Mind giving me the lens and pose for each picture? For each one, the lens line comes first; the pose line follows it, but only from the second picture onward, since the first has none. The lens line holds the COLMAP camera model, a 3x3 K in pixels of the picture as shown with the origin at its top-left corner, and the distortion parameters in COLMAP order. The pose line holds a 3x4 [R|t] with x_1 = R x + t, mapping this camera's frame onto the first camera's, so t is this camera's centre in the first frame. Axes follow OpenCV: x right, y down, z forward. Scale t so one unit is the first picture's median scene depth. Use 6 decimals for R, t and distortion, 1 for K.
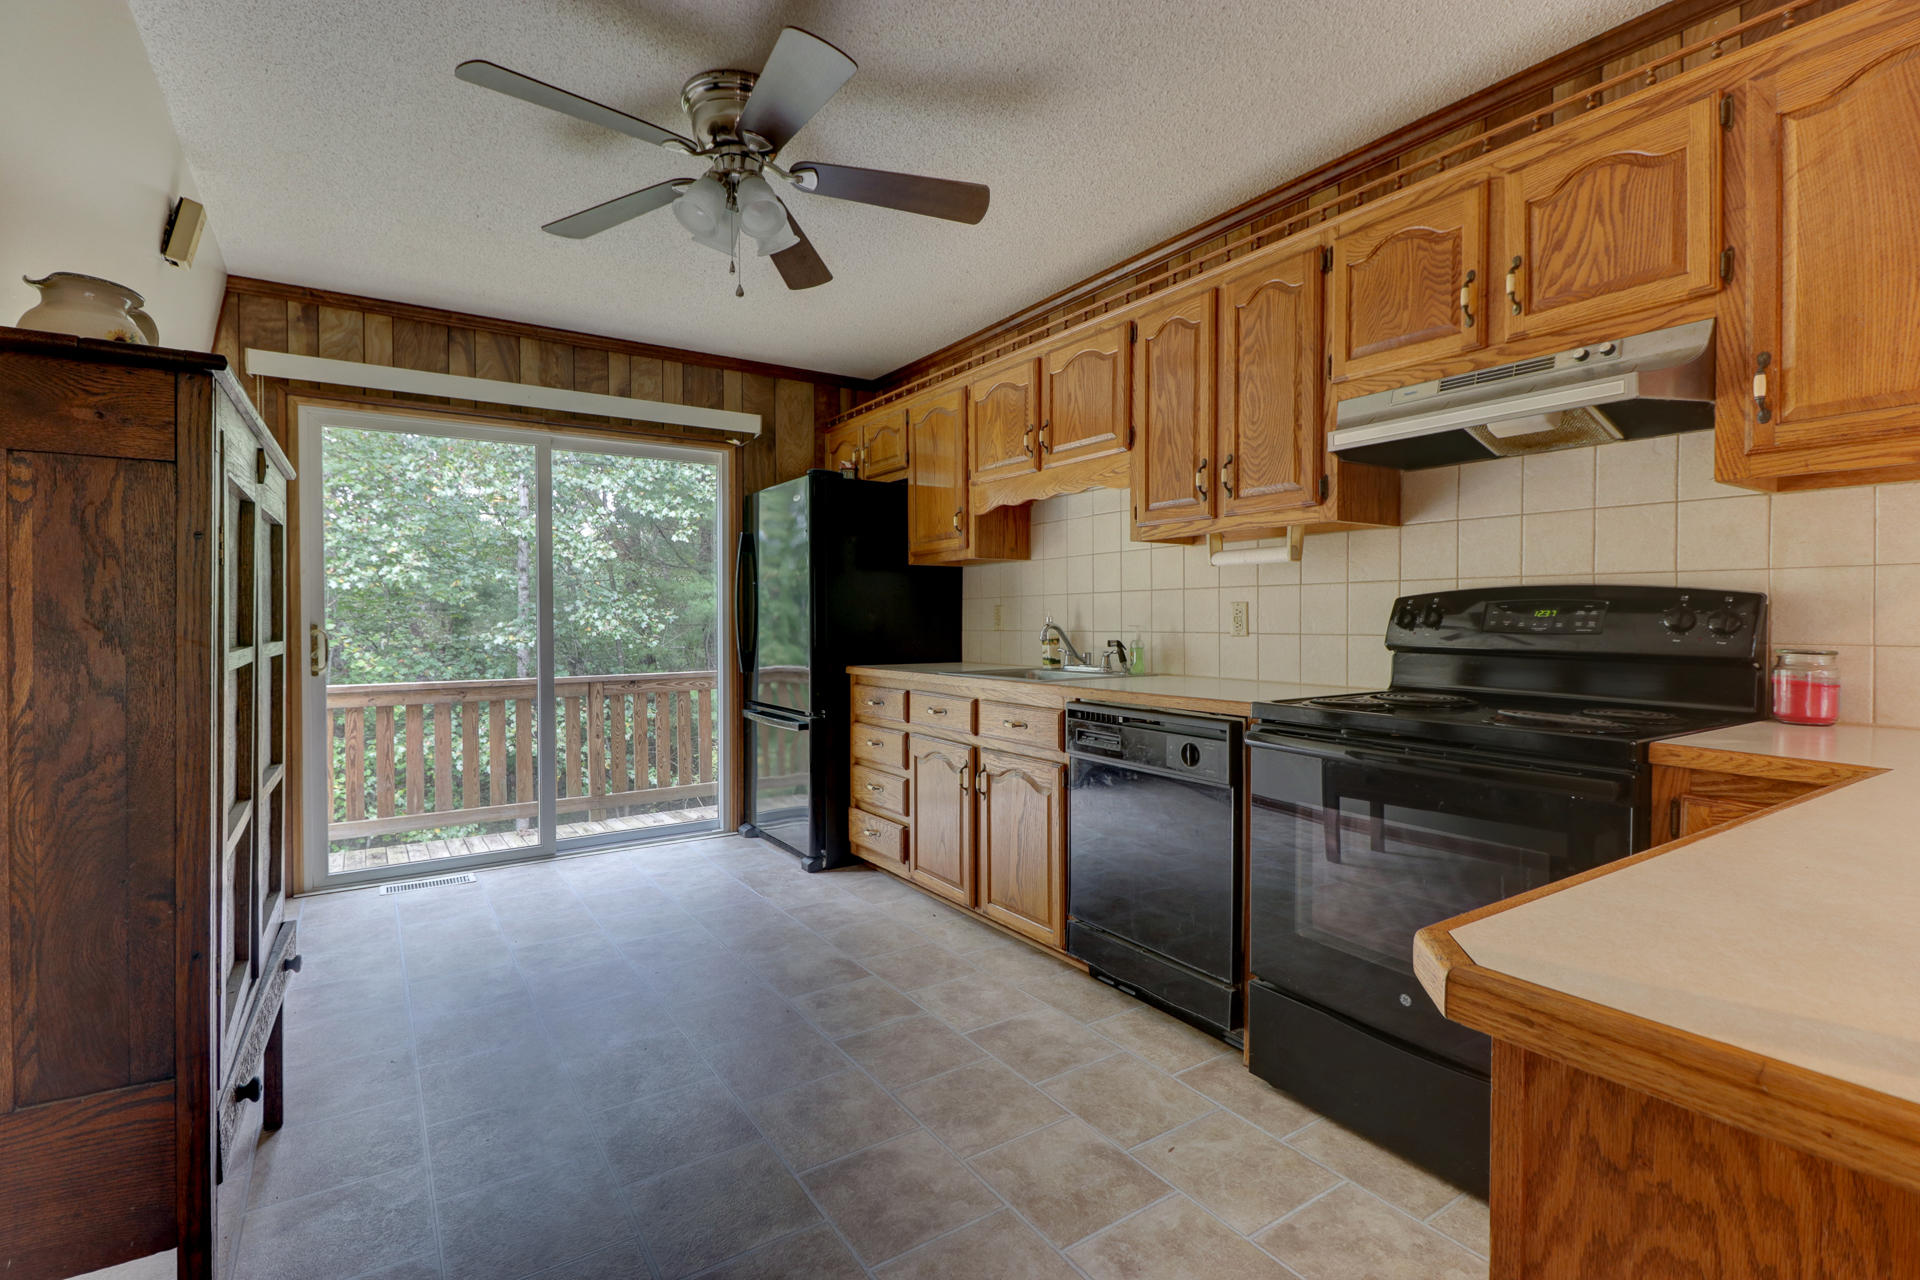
lens RADIAL K [[884.9, 0, 949.9], [0, 884.9, 636.5], [0, 0, 1]] dist [0.020082, -0.014705]
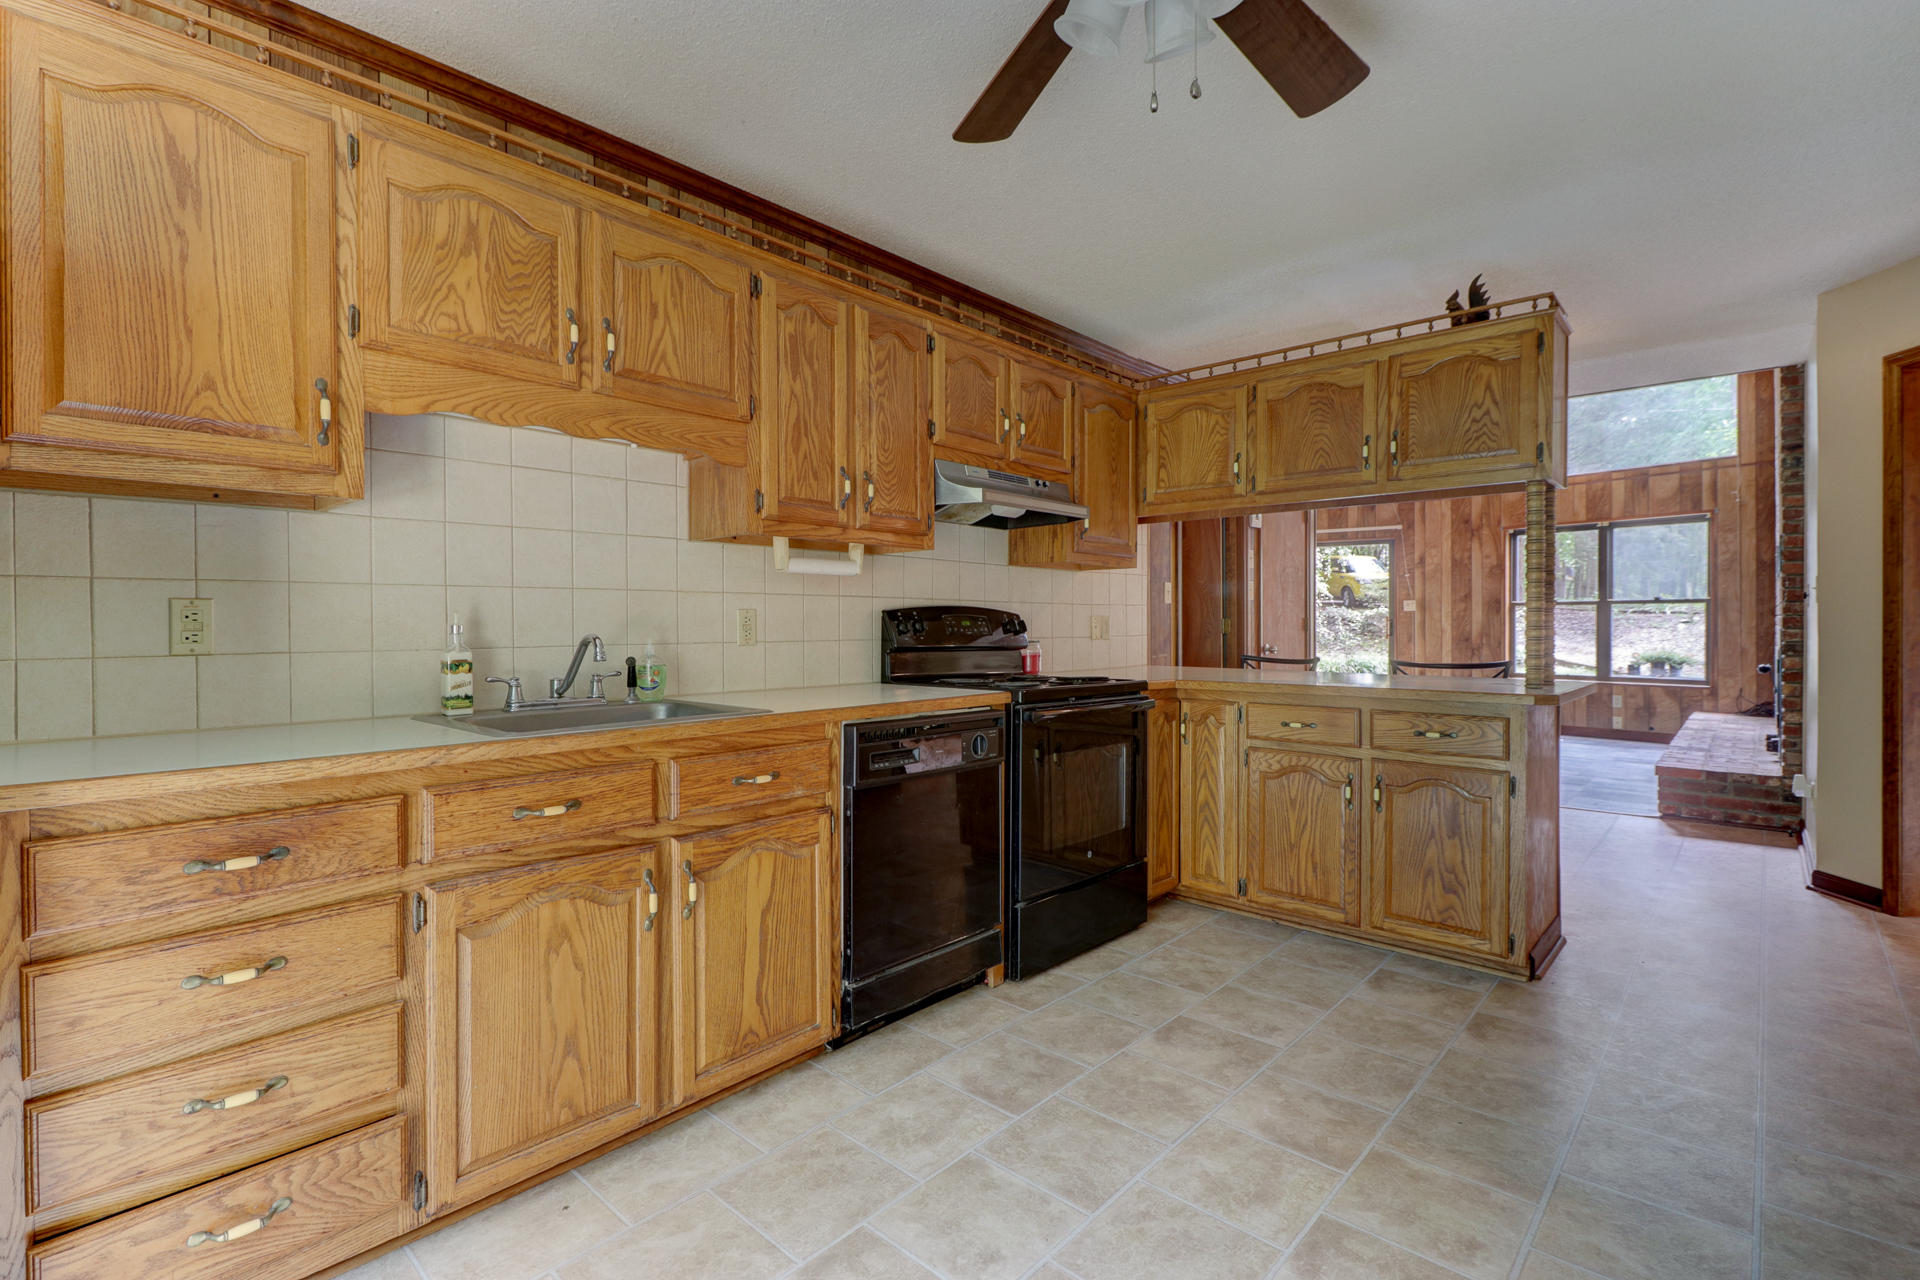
lens RADIAL K [[884.8, 0, 939.0], [0, 884.8, 630.4], [0, 0, 1]] dist [0.018479, -0.014265]
pose [[-0.235285, -0.002550, 0.971923, -0.505039], [0.024240, 0.999670, 0.008491, -0.015277], [-0.971624, 0.025557, -0.235146, 0.806886]]
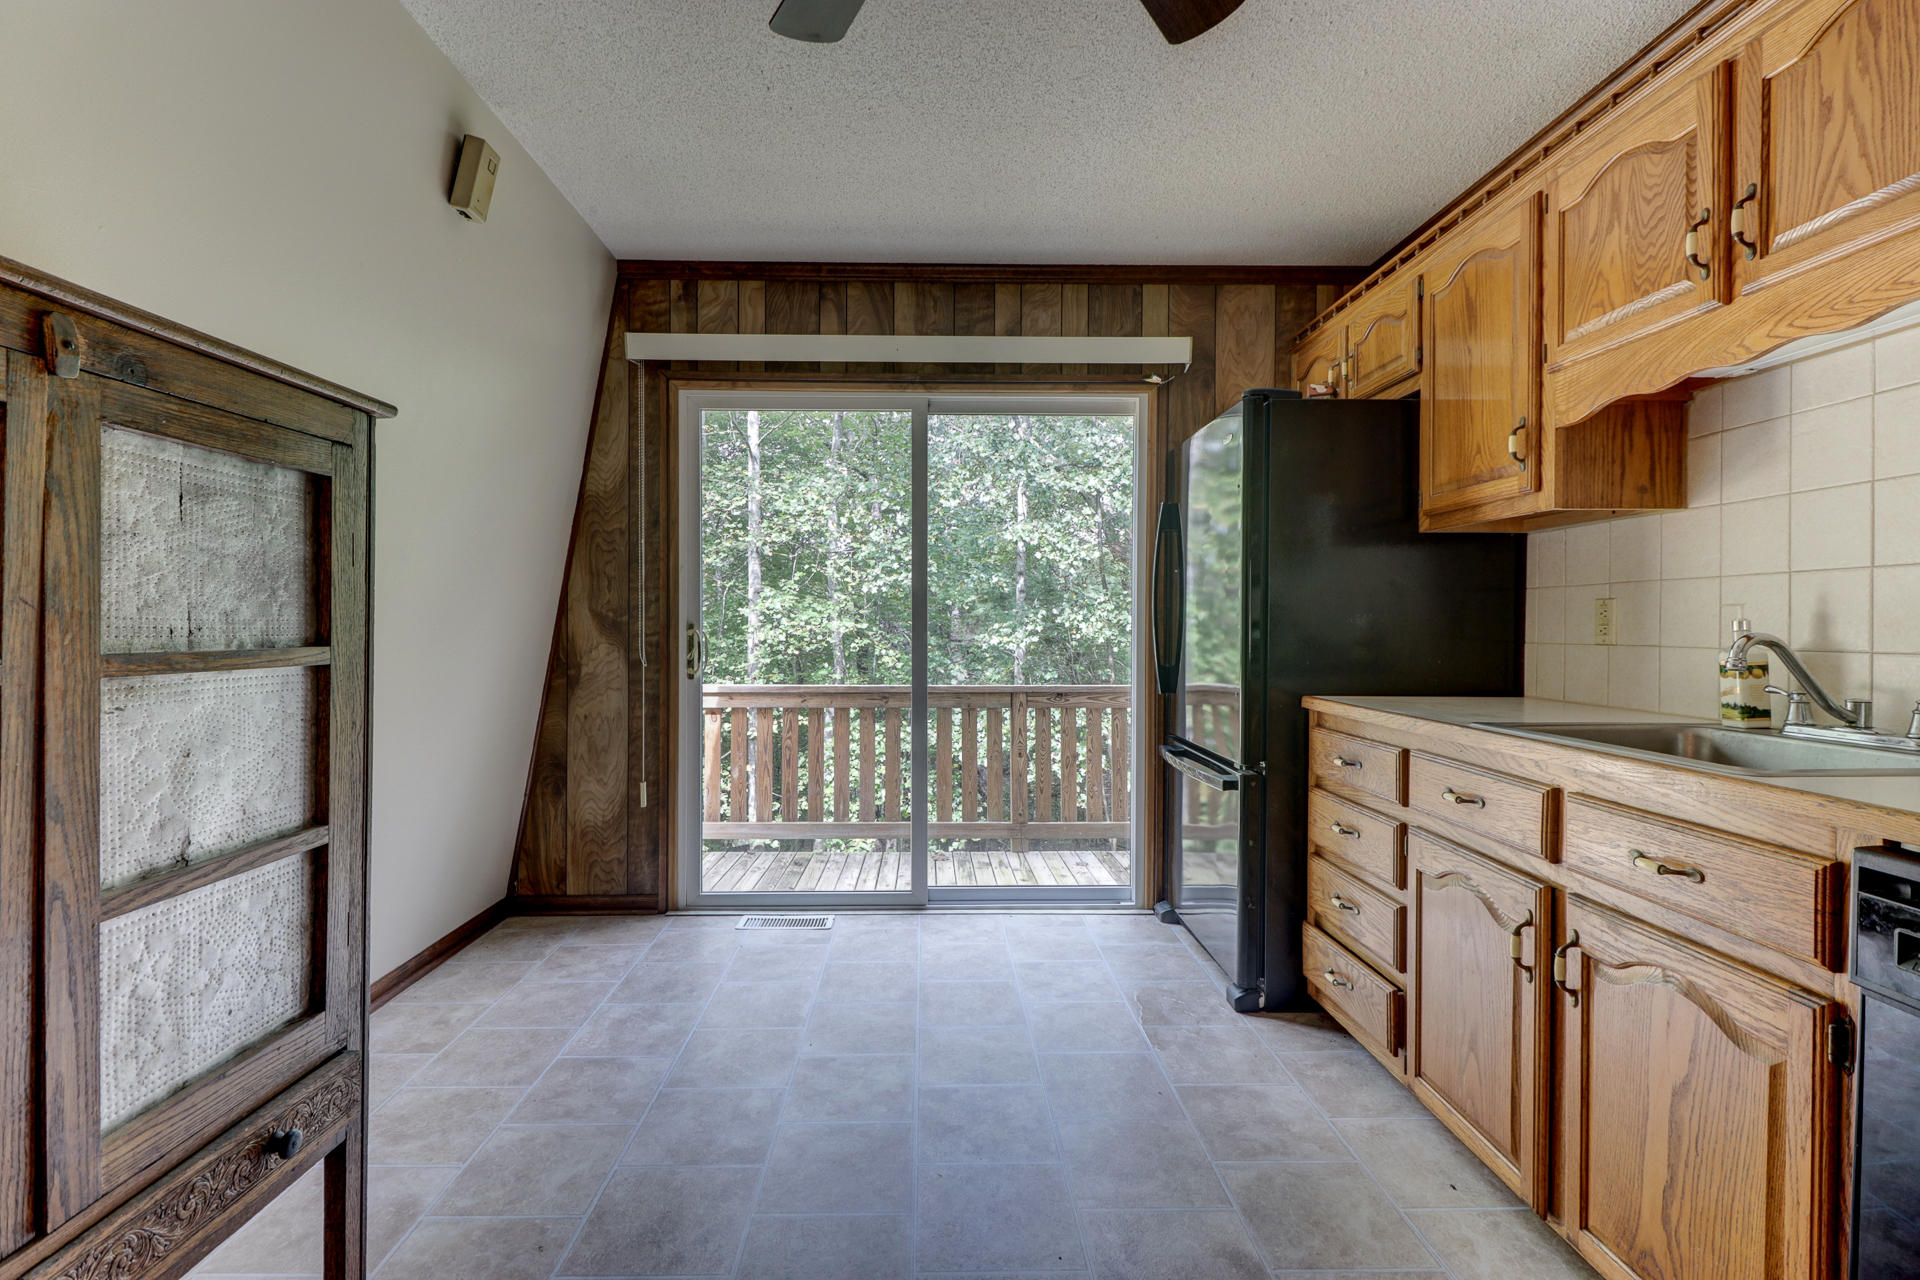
lens RADIAL K [[884.8, 0, 939.0], [0, 884.8, 630.4], [0, 0, 1]] dist [0.018479, -0.014265]
pose [[0.841770, 0.011831, -0.539707, 0.006113], [-0.017422, 0.999834, -0.005255, -0.005946], [0.539556, 0.013826, 0.841836, 0.345893]]
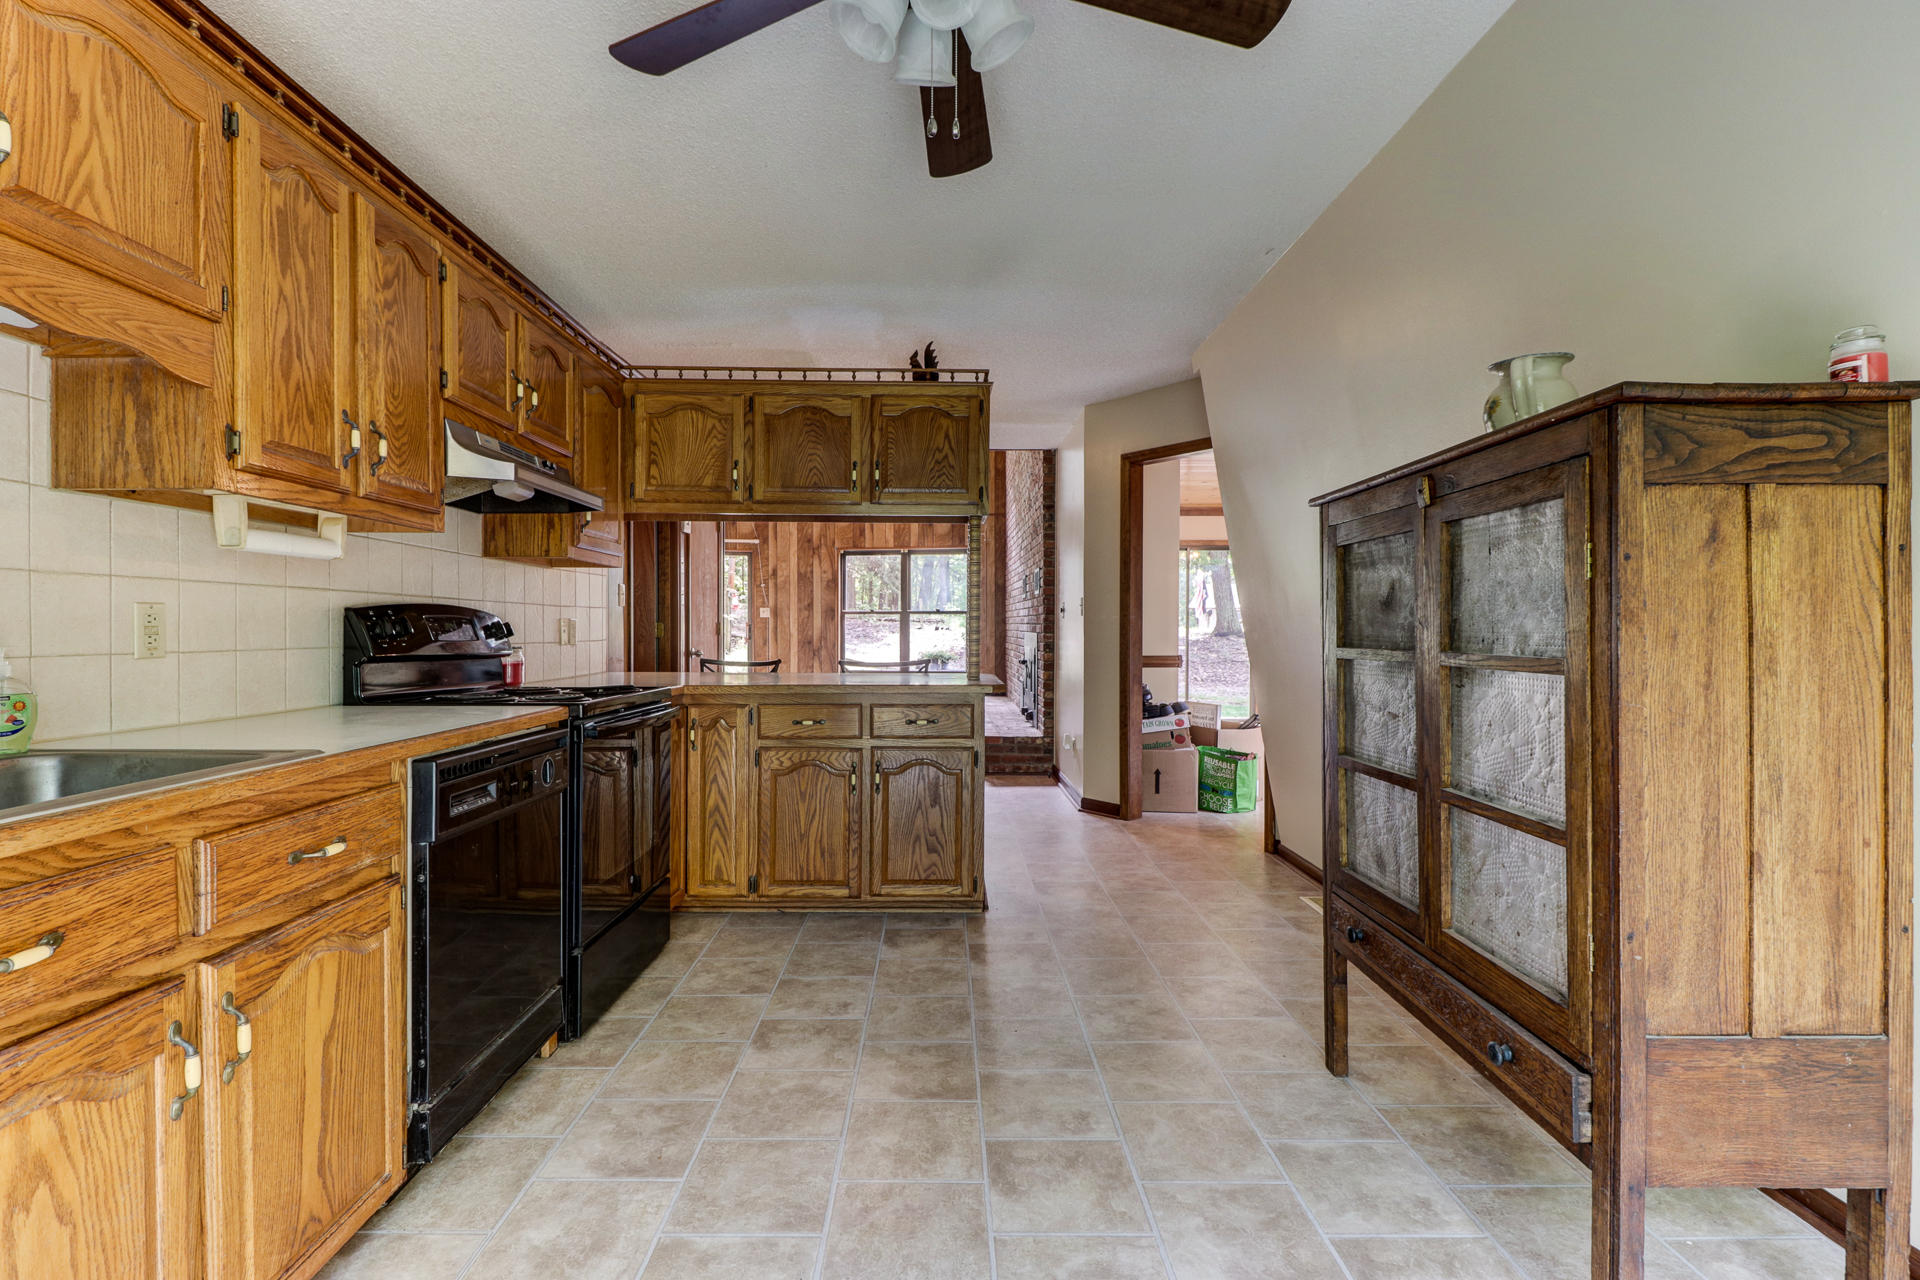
lens RADIAL K [[884.9, 0, 949.9], [0, 884.9, 636.5], [0, 0, 1]] dist [0.020082, -0.014705]
pose [[-0.839338, -0.003186, 0.543601, -0.376155], [0.012503, 0.999605, 0.025164, -0.018695], [-0.543466, 0.027918, -0.838967, 0.960034]]
